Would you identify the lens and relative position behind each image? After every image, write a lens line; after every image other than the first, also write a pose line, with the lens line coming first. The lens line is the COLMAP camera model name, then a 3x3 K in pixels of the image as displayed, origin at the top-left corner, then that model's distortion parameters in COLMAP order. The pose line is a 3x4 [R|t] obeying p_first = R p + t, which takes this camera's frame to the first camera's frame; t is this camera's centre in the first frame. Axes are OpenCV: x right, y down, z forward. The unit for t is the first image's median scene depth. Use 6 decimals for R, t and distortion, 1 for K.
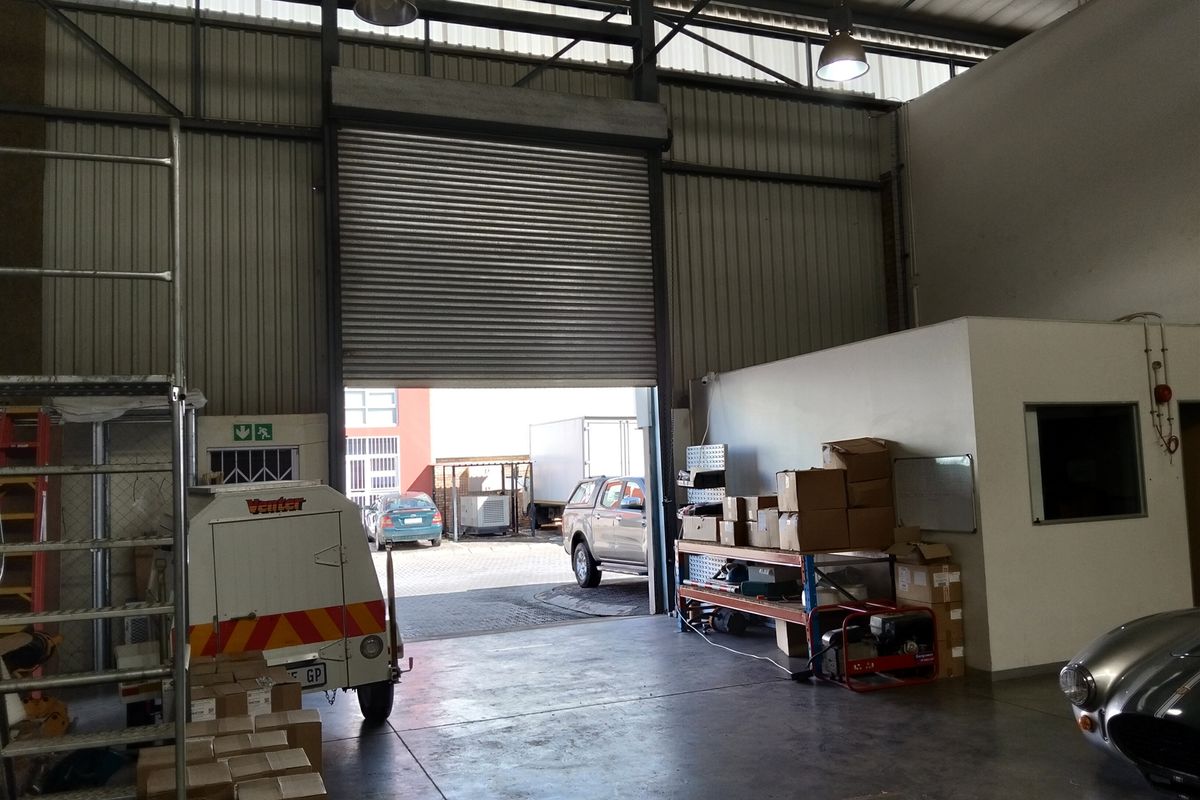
lens RADIAL K [[979.4, 0, 603.9], [0, 979.4, 406.4], [0, 0, 1]] dist [0.077266, -0.225446]
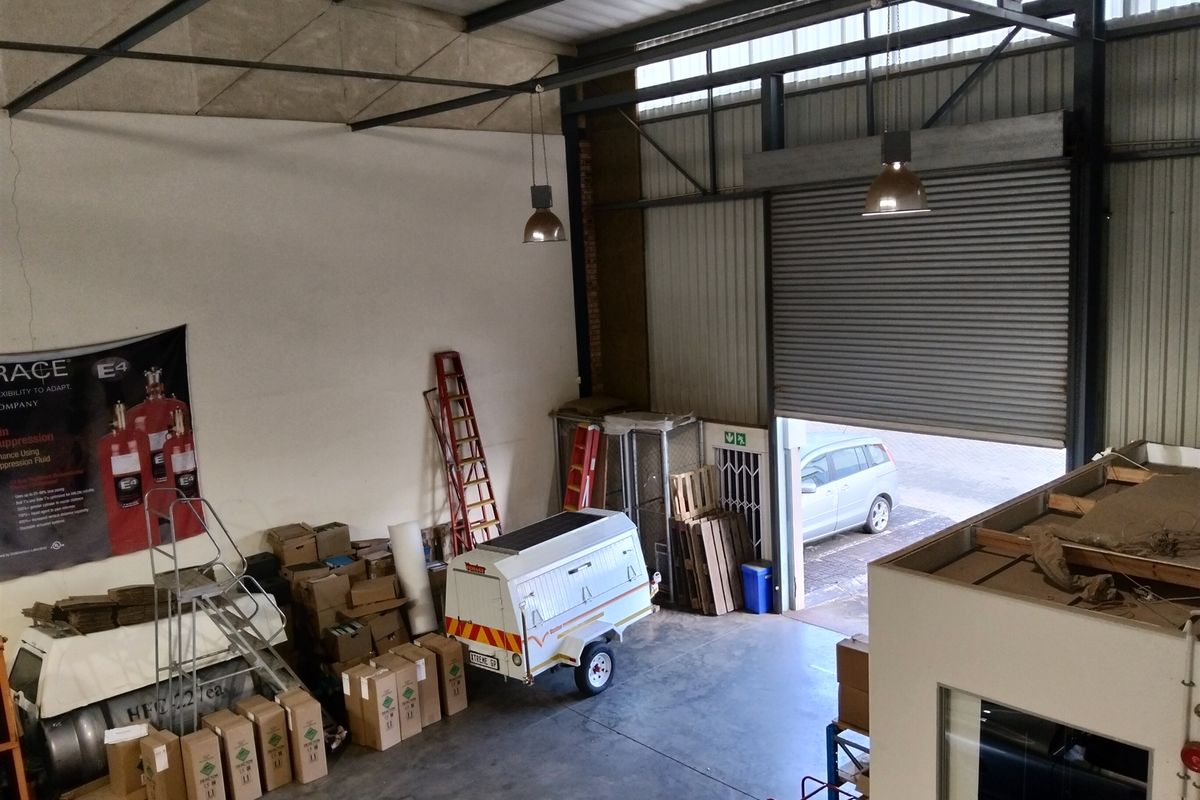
lens RADIAL K [[967.1, 0, 600.0], [0, 967.1, 400.0], [0, 0, 1]] dist [-0.044155, -0.000314]
pose [[0.355546, 0.157936, -0.921219, 0.650823], [0.111170, 0.971477, 0.209458, -0.266661], [0.928024, -0.176883, 0.327847, 0.336572]]
